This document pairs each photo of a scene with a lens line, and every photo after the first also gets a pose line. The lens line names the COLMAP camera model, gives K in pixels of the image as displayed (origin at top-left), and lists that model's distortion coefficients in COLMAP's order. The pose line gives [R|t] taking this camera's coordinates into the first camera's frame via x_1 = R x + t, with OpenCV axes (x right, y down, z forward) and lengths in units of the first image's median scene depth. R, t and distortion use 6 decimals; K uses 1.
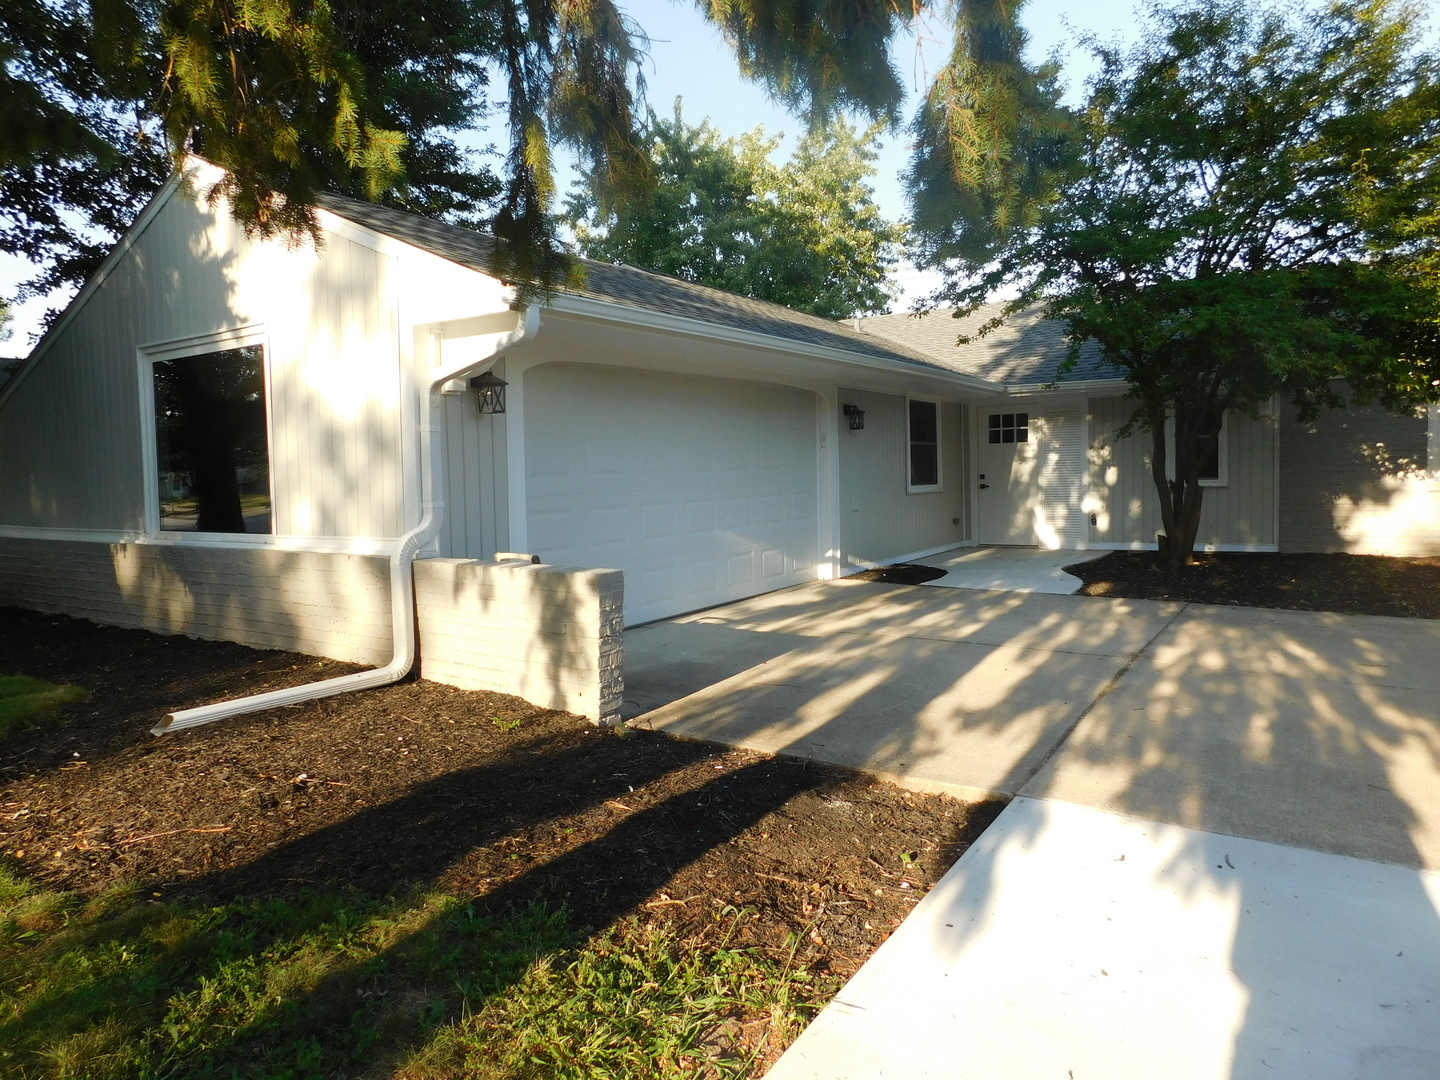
lens RADIAL K [[947.0, 0, 727.2], [0, 947.0, 530.1], [0, 0, 1]] dist [-0.084730, 0.063308]
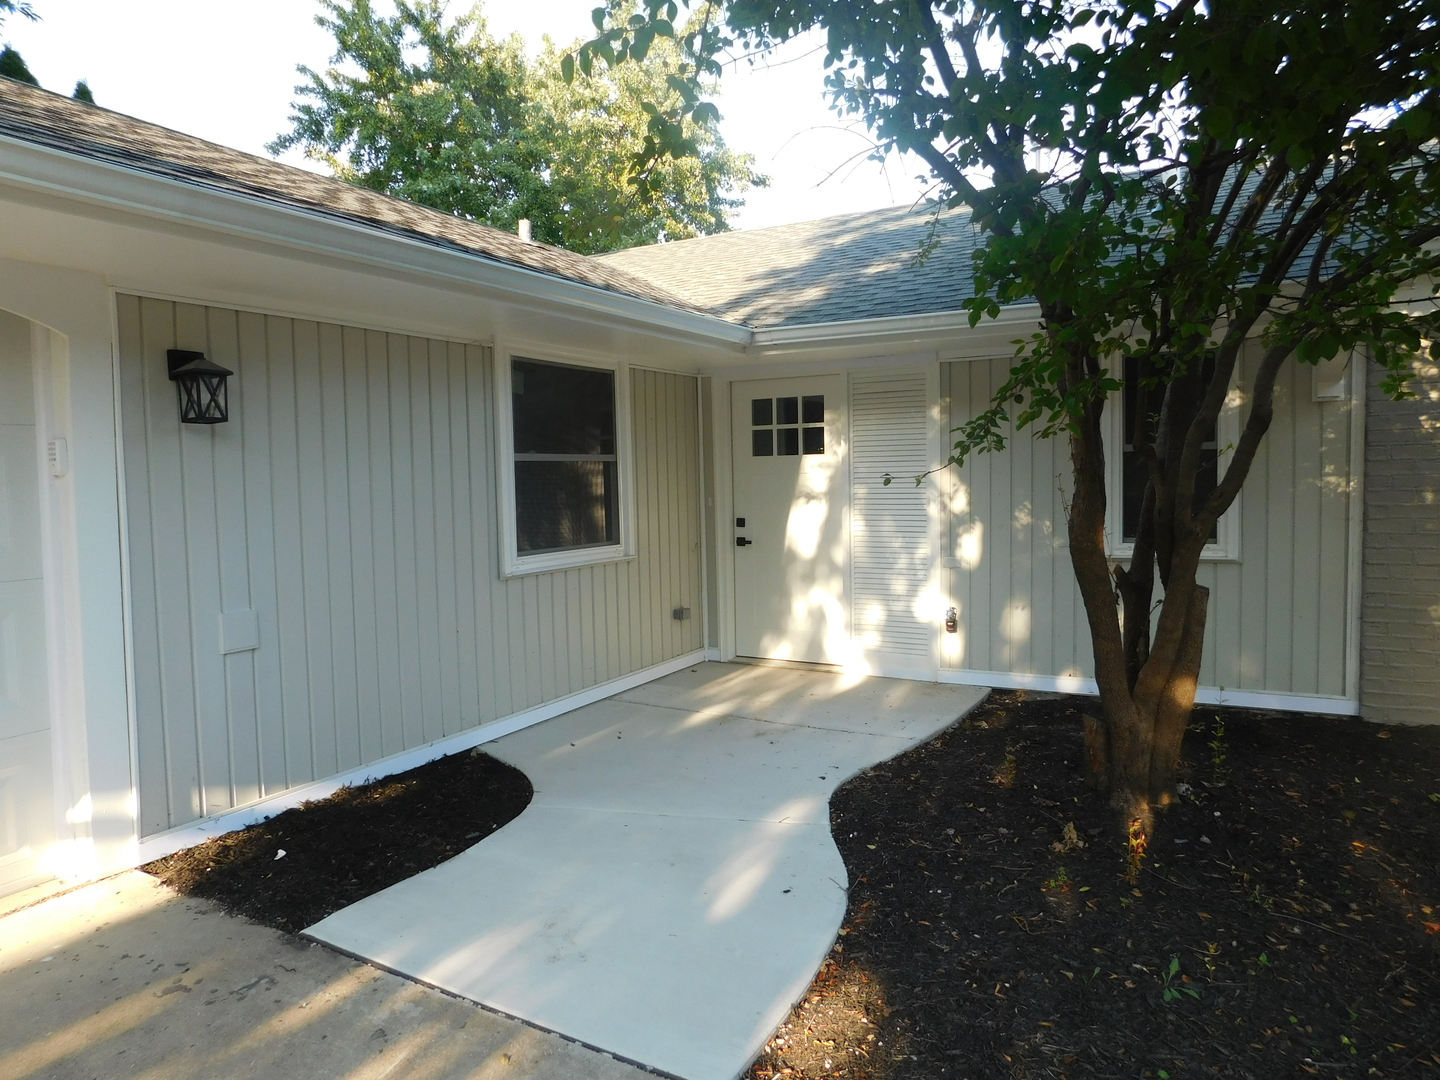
lens RADIAL K [[947.0, 0, 727.2], [0, 947.0, 530.1], [0, 0, 1]] dist [-0.084730, 0.063308]
pose [[0.997874, 0.001554, 0.065155, 0.268832], [-0.001398, 0.999996, -0.002429, -0.059715], [-0.065158, 0.002332, 0.997872, 0.577656]]
